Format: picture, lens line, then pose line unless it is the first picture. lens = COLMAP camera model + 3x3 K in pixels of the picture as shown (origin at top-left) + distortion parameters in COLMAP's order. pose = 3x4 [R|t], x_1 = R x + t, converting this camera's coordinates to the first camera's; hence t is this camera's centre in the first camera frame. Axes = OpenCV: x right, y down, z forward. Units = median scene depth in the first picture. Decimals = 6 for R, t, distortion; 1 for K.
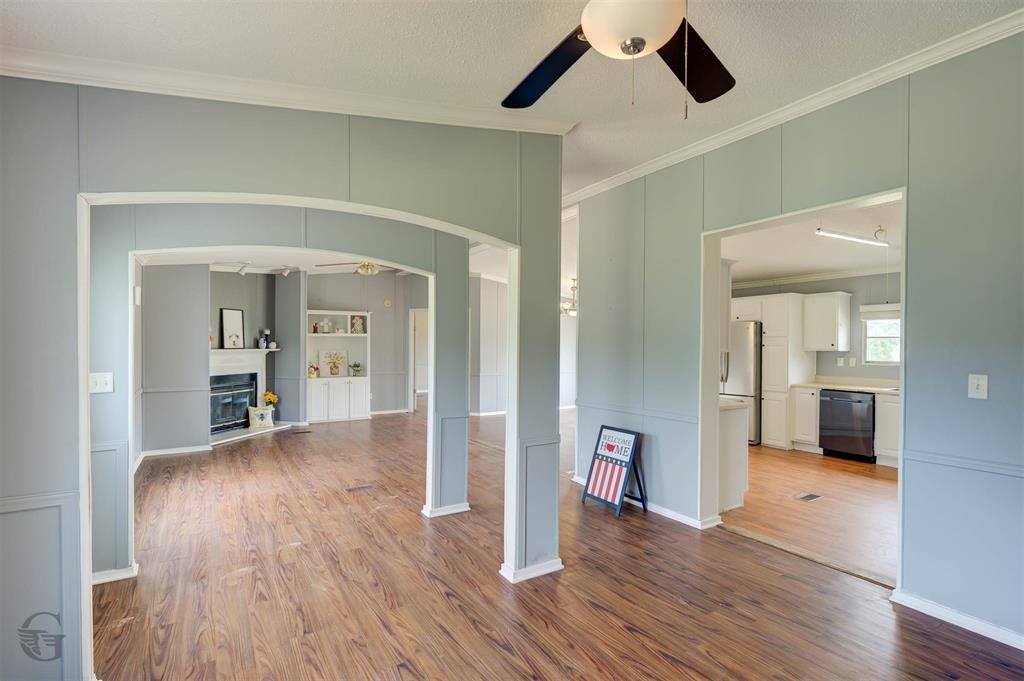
lens RADIAL K [[496.3, 0, 515.2], [0, 496.3, 345.7], [0, 0, 1]] dist [0.004514, -0.005133]
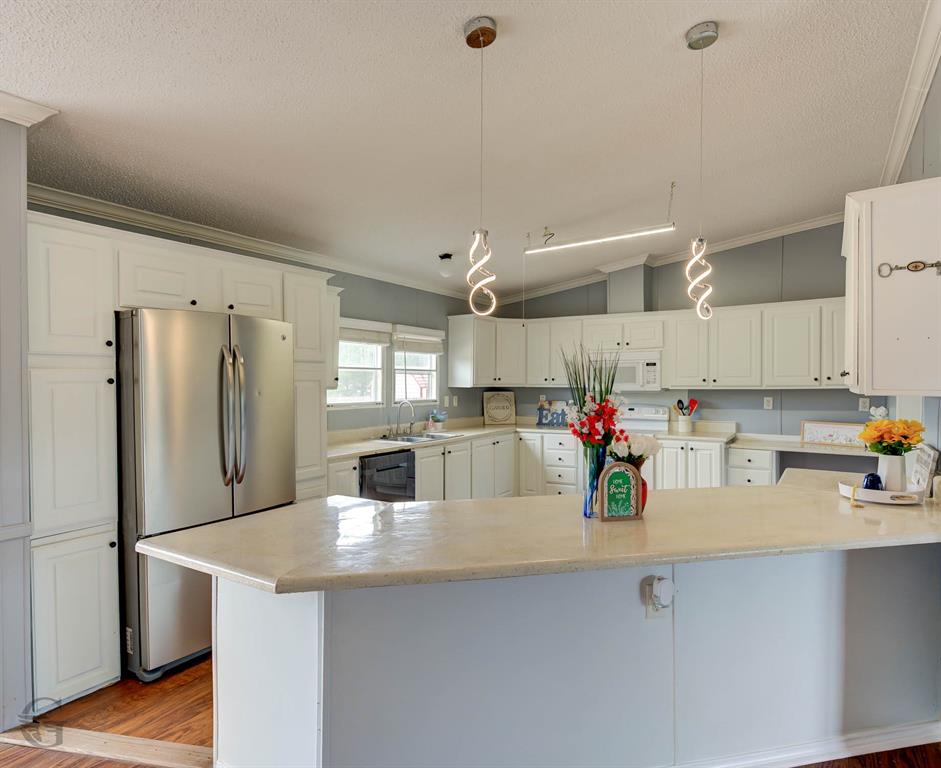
lens RADIAL K [[565.1, 0, 462.4], [0, 565.1, 390.1], [0, 0, 1]] dist [0.004984, -0.003173]
pose [[-0.425033, -0.019283, 0.904972, -0.011818], [-0.000412, 0.999777, 0.021110, -0.002351], [-0.905178, 0.008600, -0.424946, 0.874050]]
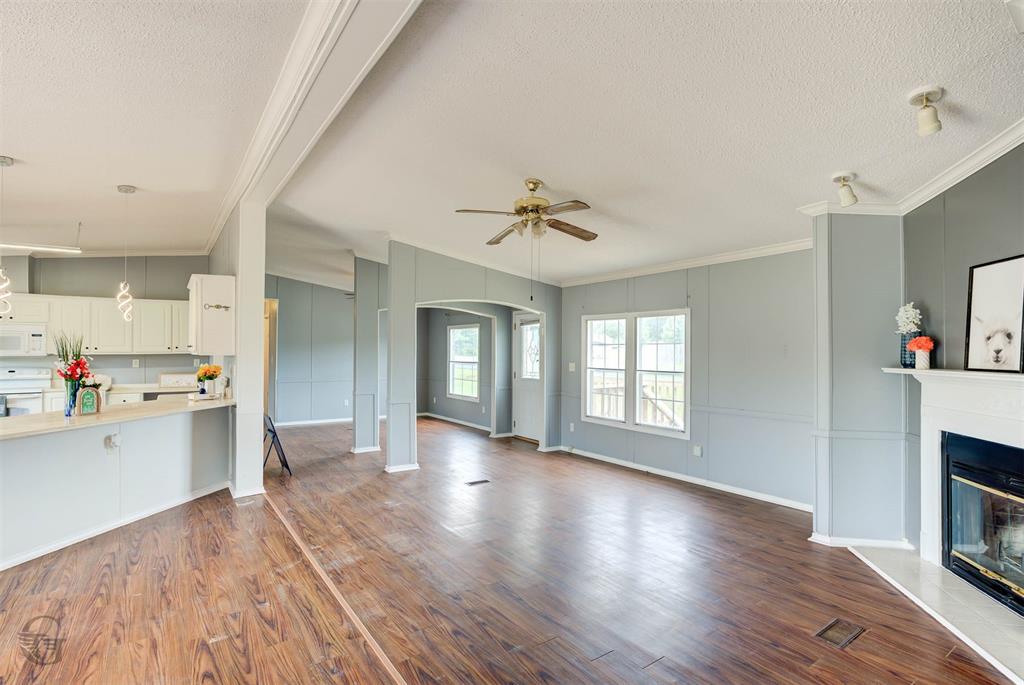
lens RADIAL K [[496.3, 0, 518.4], [0, 496.3, 348.4], [0, 0, 1]] dist [0.004514, -0.005133]
pose [[-0.997781, -0.011385, -0.065597, -0.180922], [-0.011182, 0.999931, -0.003469, -0.004569], [0.065632, -0.002728, -0.997840, 1.185574]]
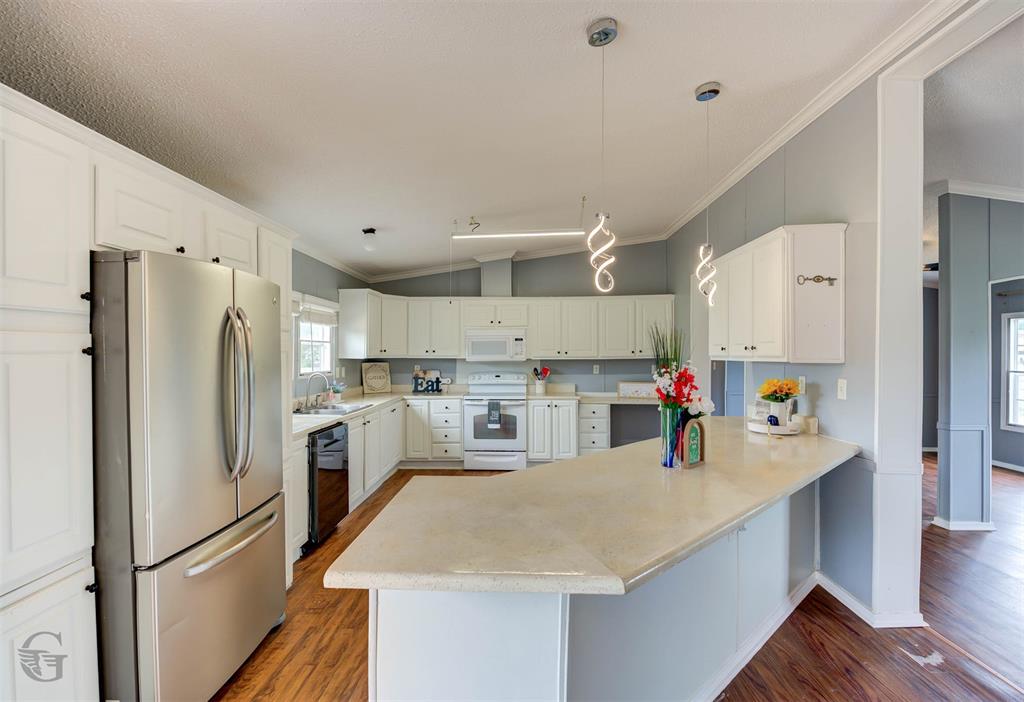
lens RADIAL K [[475.7, 0, 503.3], [0, 475.7, 358.2], [0, 0, 1]] dist [-0.011514, -0.001479]
pose [[-0.821060, -0.012369, 0.570708, 0.118934], [-0.005073, 0.999884, 0.014372, -0.001367], [-0.570820, 0.008905, -0.821027, 0.971486]]
